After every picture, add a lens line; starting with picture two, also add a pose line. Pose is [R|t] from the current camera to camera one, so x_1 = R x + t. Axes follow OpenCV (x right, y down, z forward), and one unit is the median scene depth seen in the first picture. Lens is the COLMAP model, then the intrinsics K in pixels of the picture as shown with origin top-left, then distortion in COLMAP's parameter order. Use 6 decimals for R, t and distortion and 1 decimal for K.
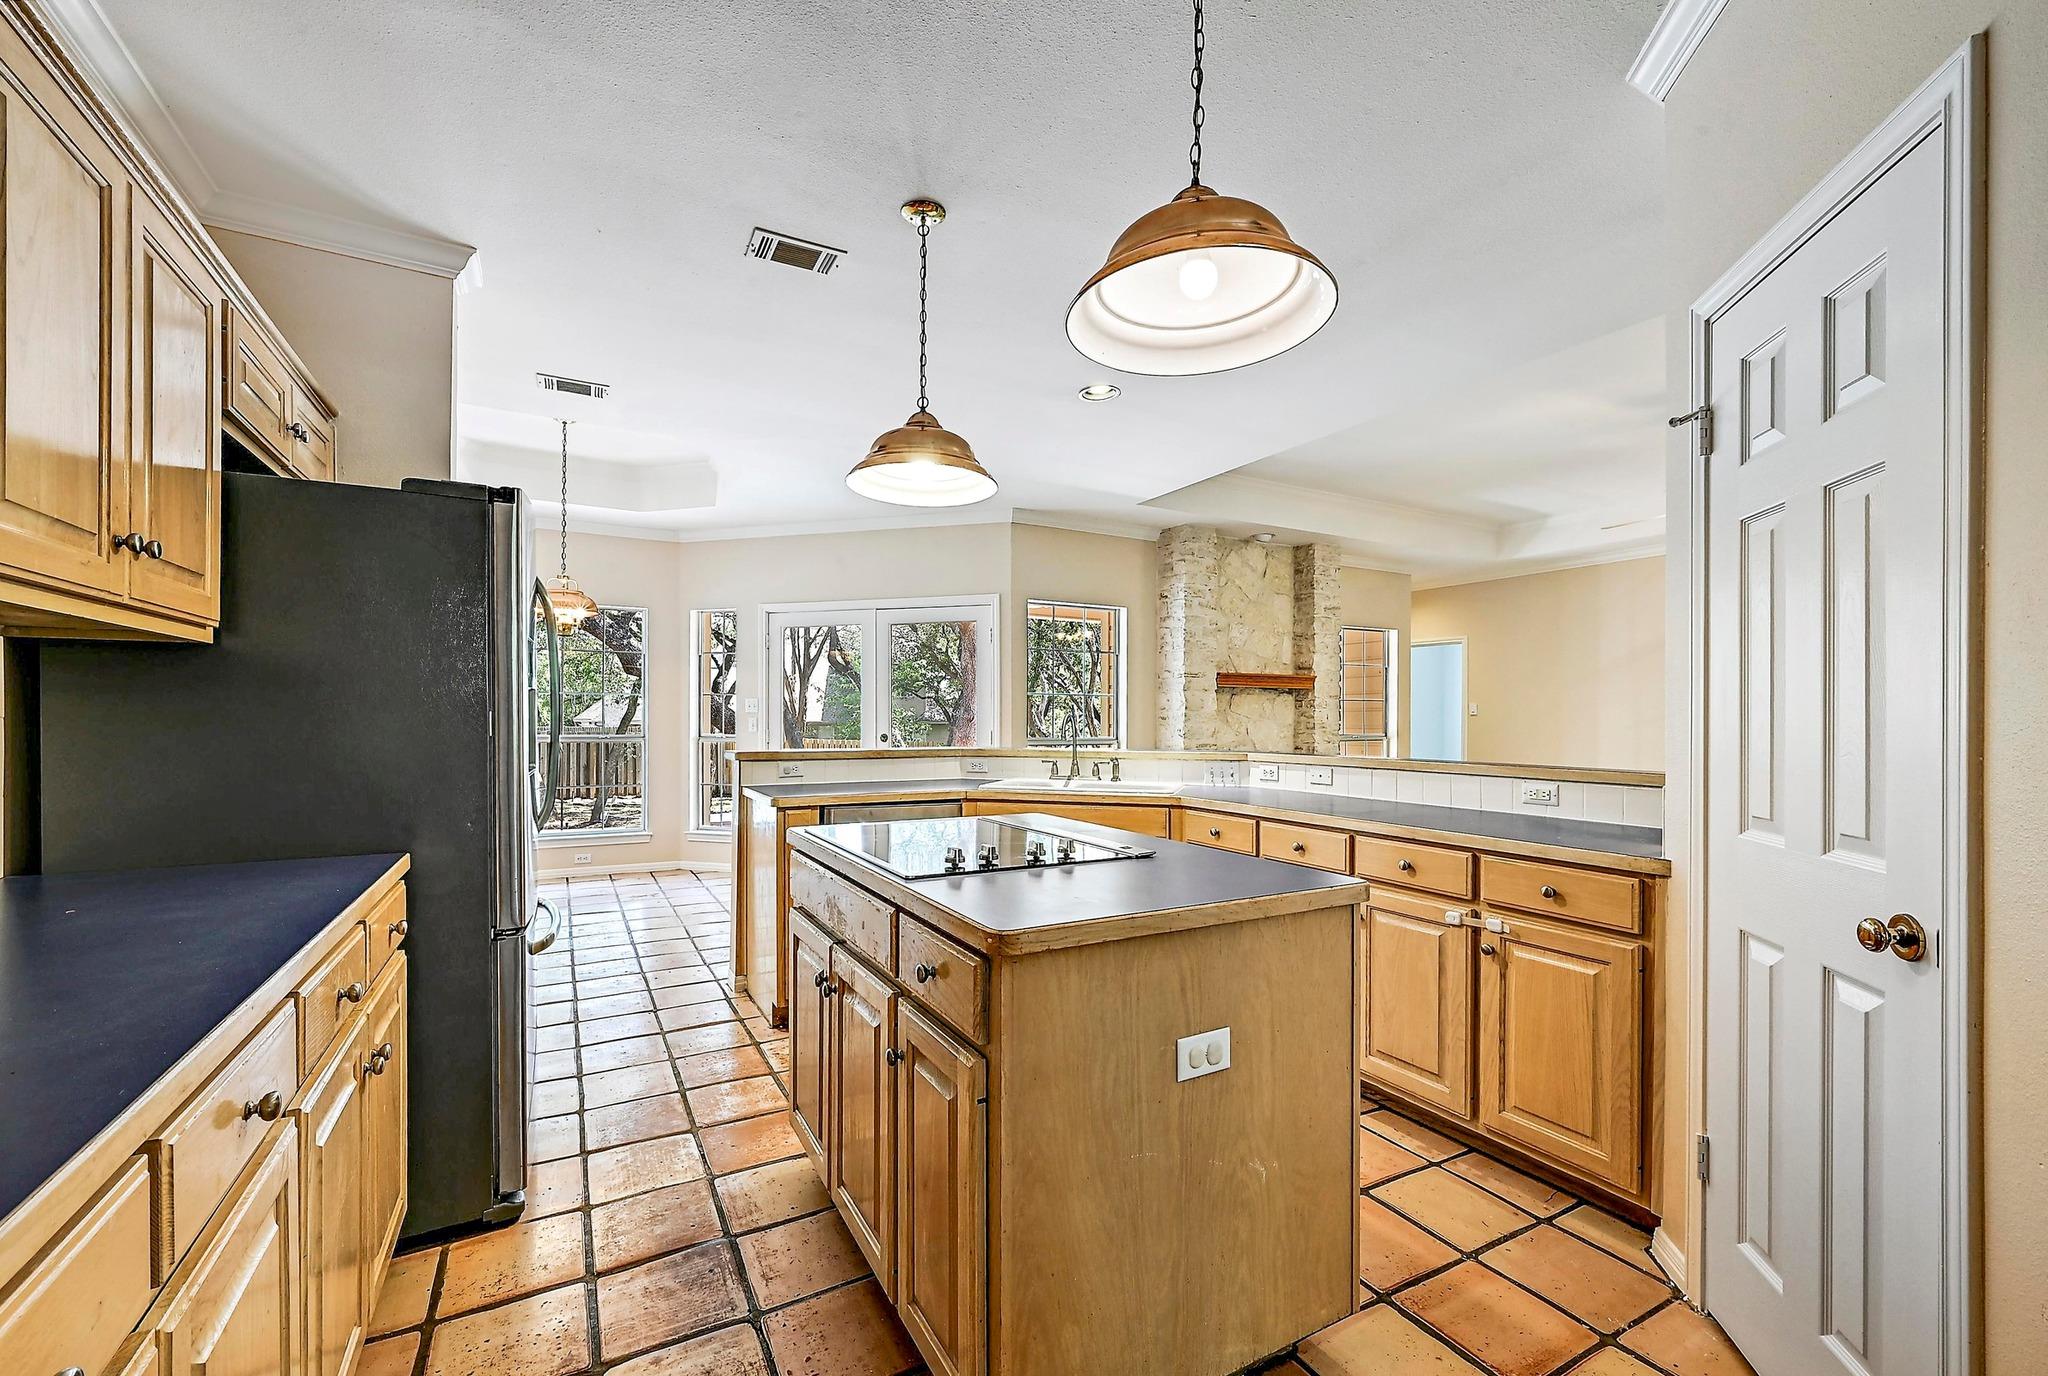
lens RADIAL K [[845.7, 0, 1019.0], [0, 845.7, 721.5], [0, 0, 1]] dist [0.000261, -0.000025]
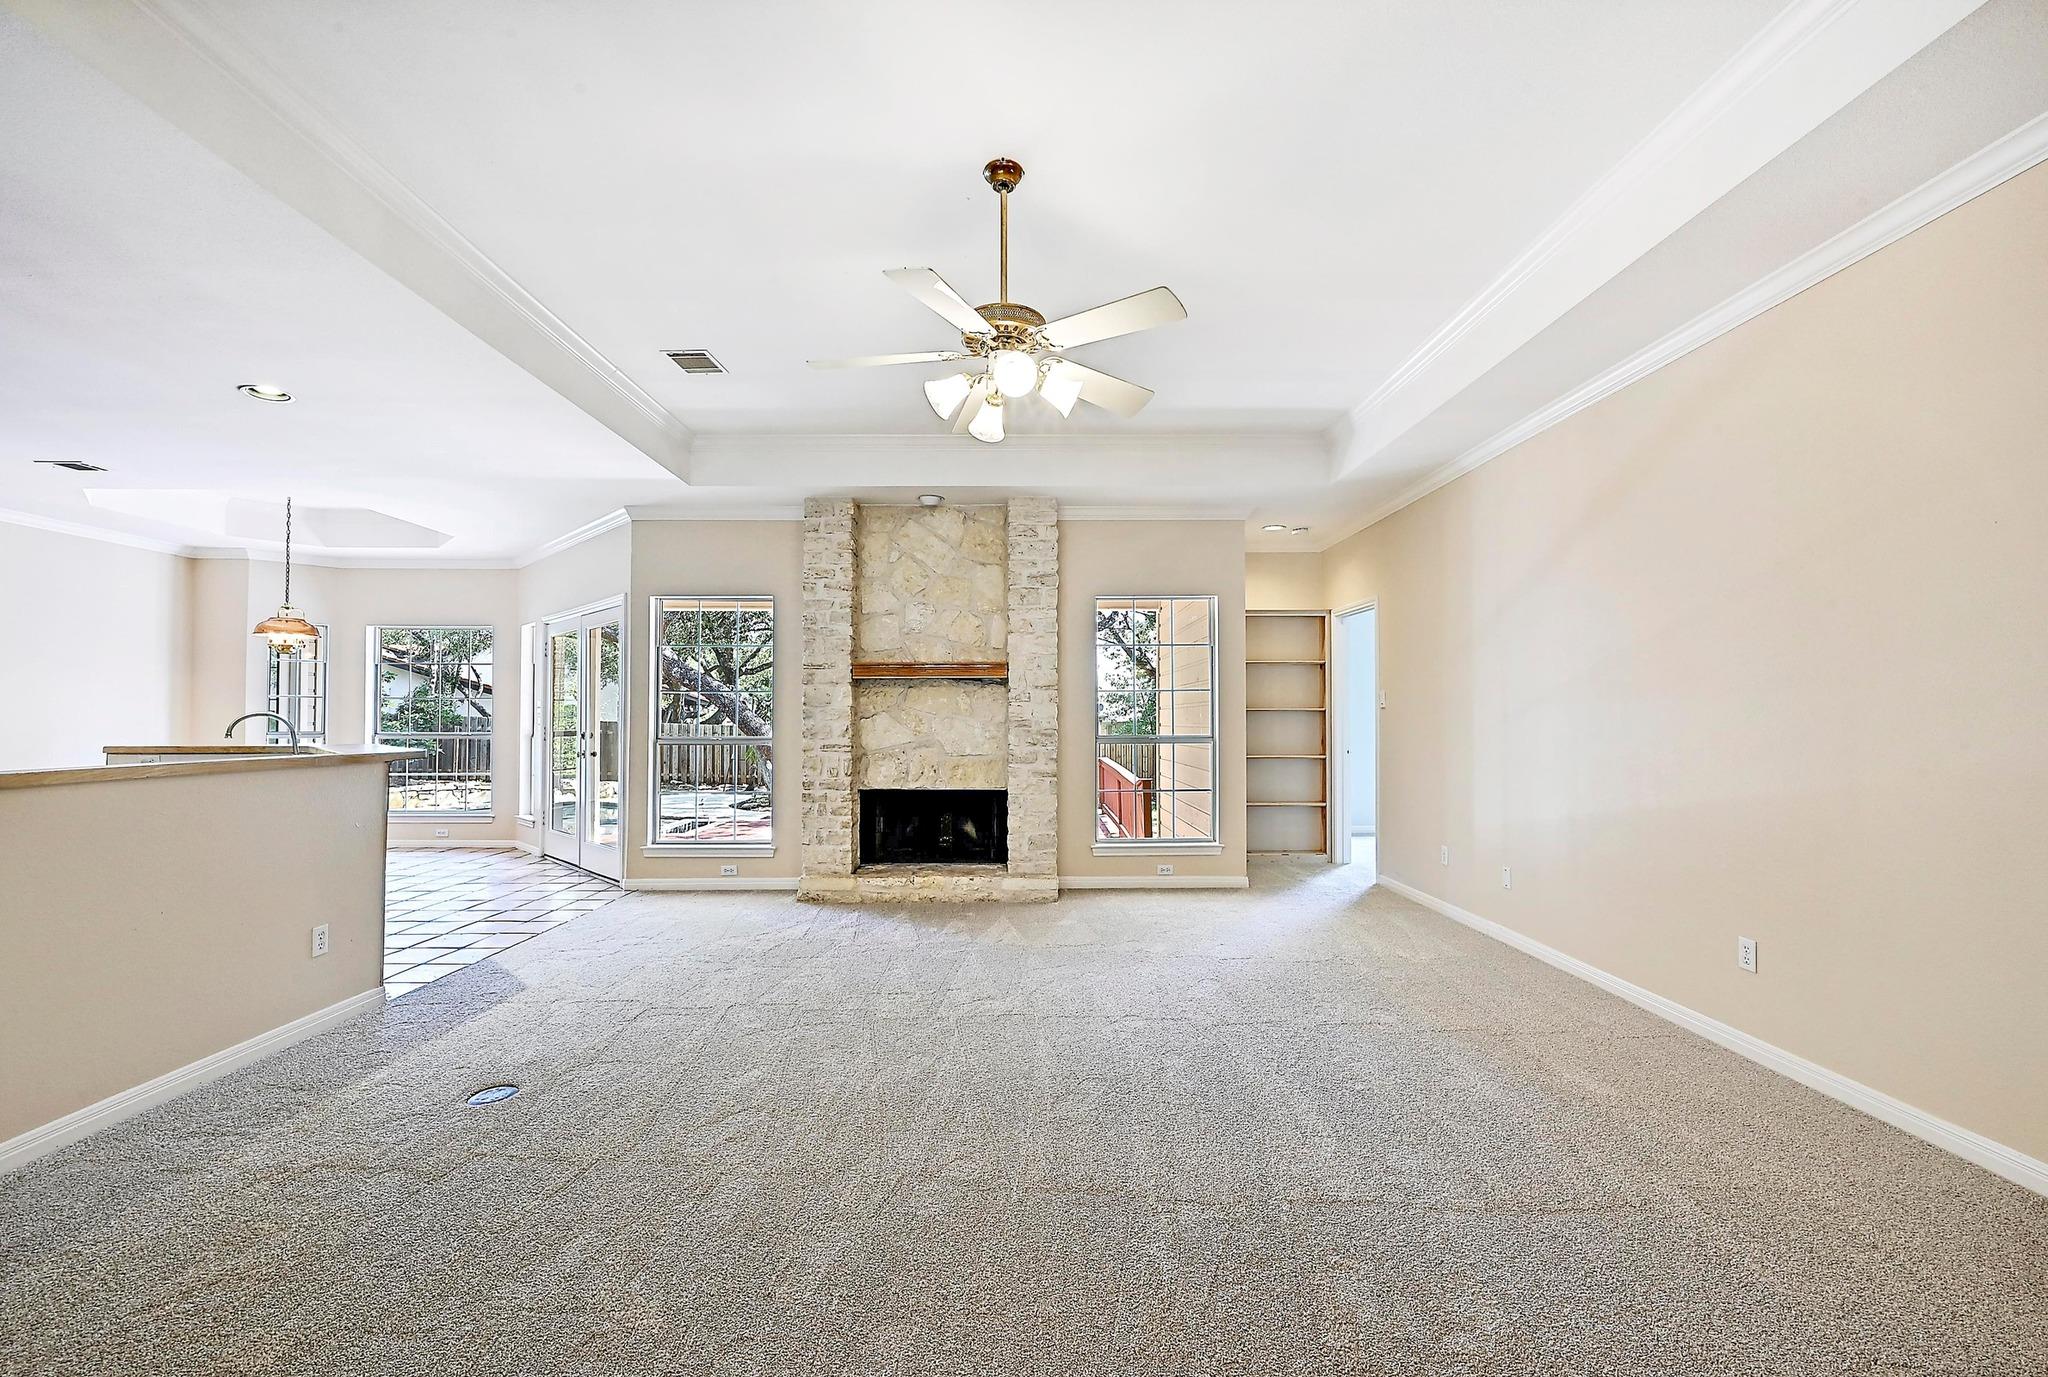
lens RADIAL K [[828.1, 0, 1028.2], [0, 828.1, 696.3], [0, 0, 1]] dist [0.001137, 0.000059]
pose [[0.881758, -0.016832, -0.471403, 0.756509], [0.003914, 0.999590, -0.028370, 0.001110], [0.471687, 0.023171, 0.881462, 0.324443]]
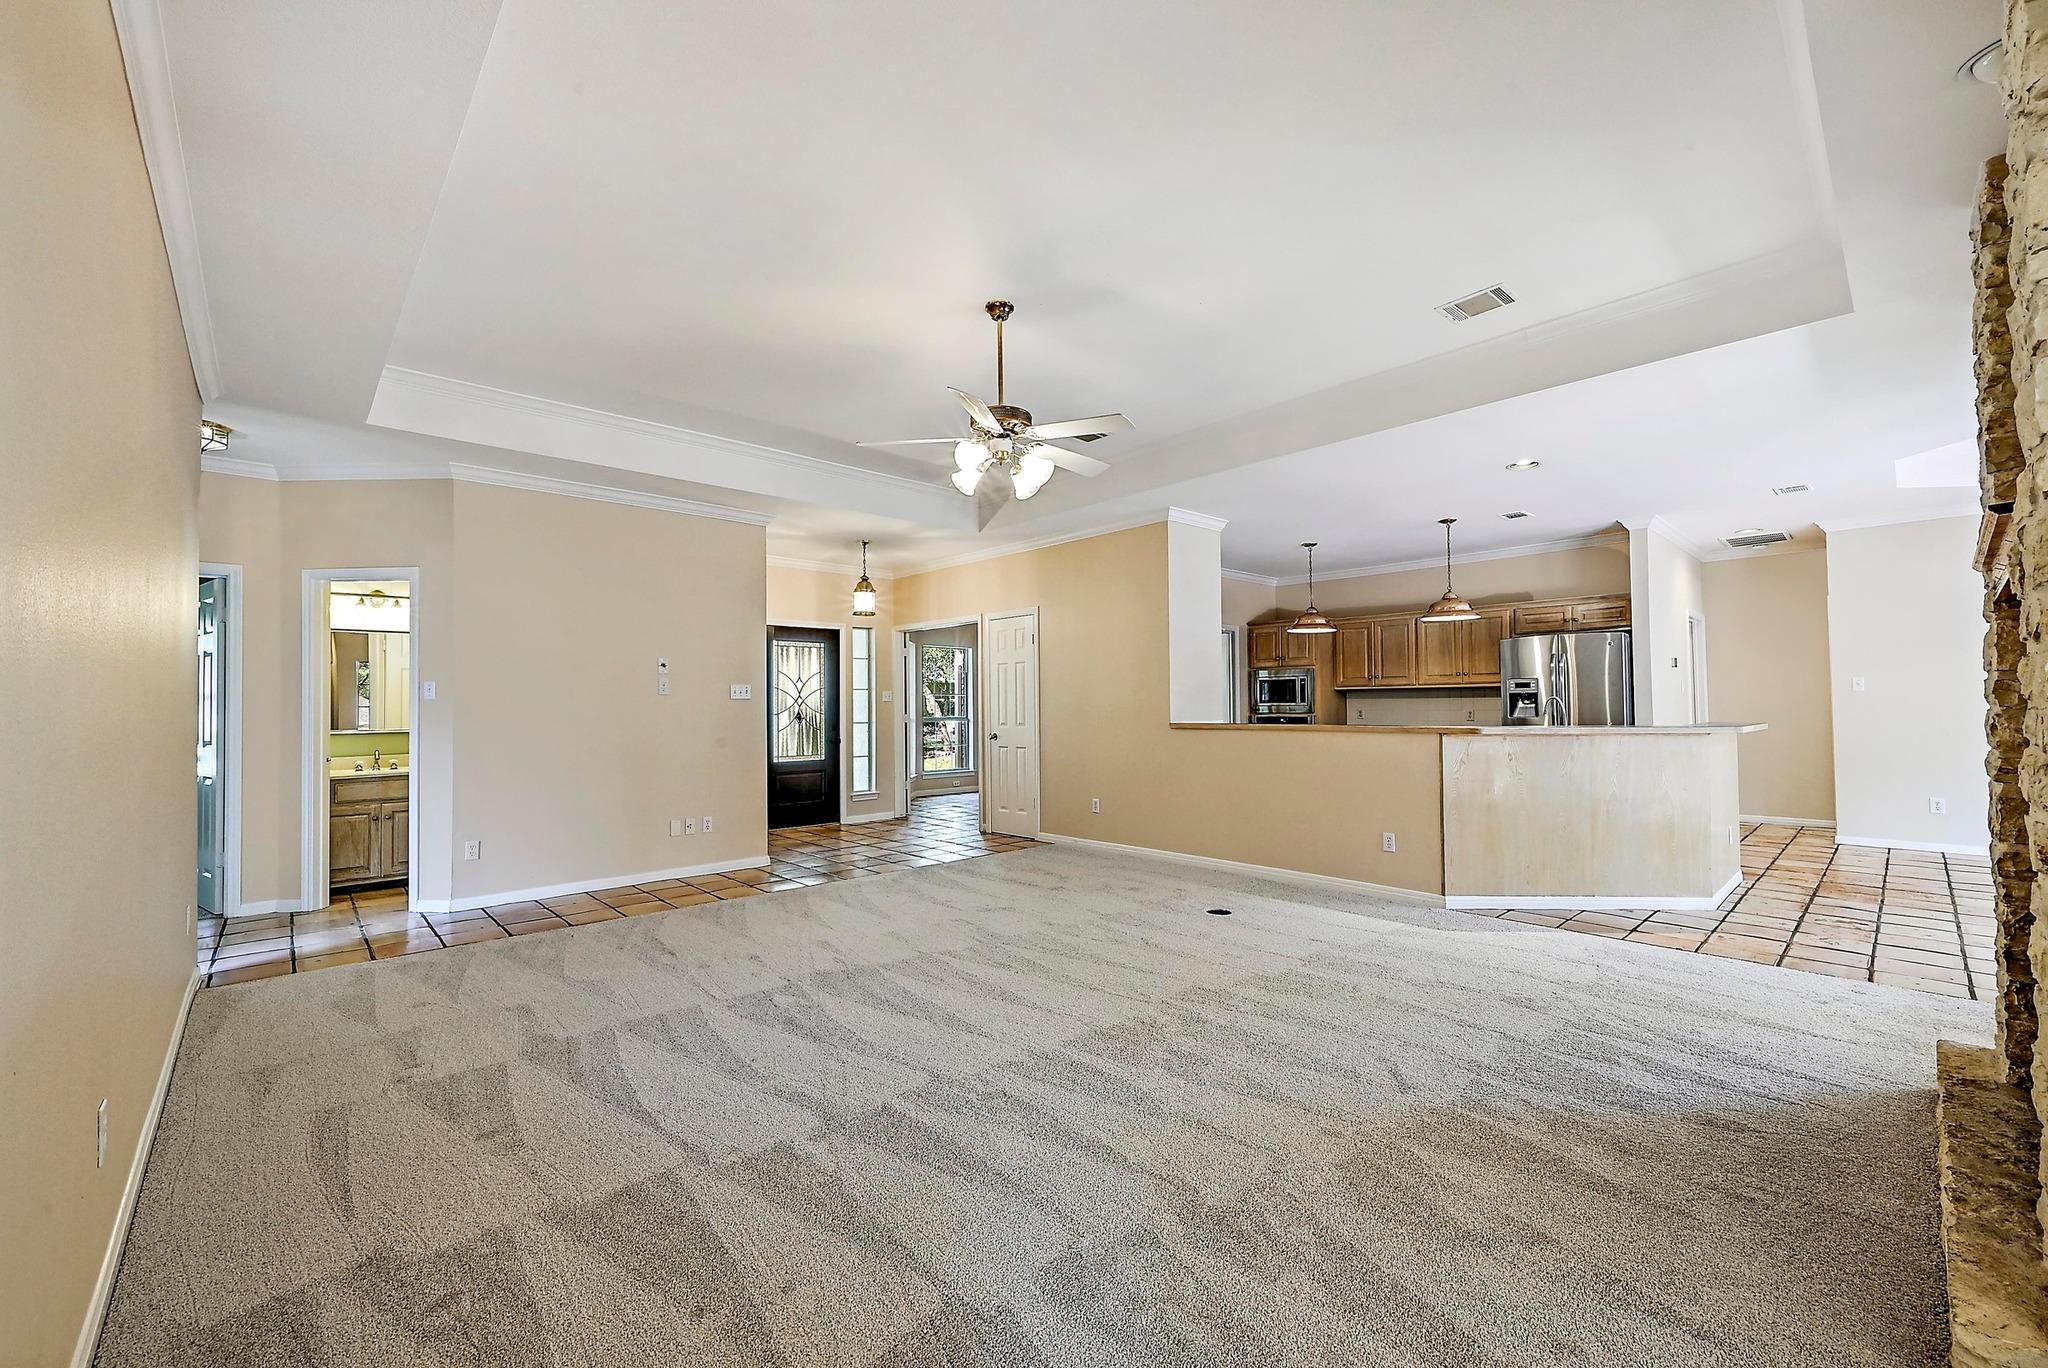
lens RADIAL K [[814.8, 0, 1016.3], [0, 814.8, 686.6], [0, 0, 1]] dist [-0.001659, -0.000112]
pose [[-0.971287, 0.000716, -0.237909, 0.675982], [0.005482, 0.999797, -0.019372, -0.004763], [0.237847, -0.020120, -0.971094, 1.192308]]
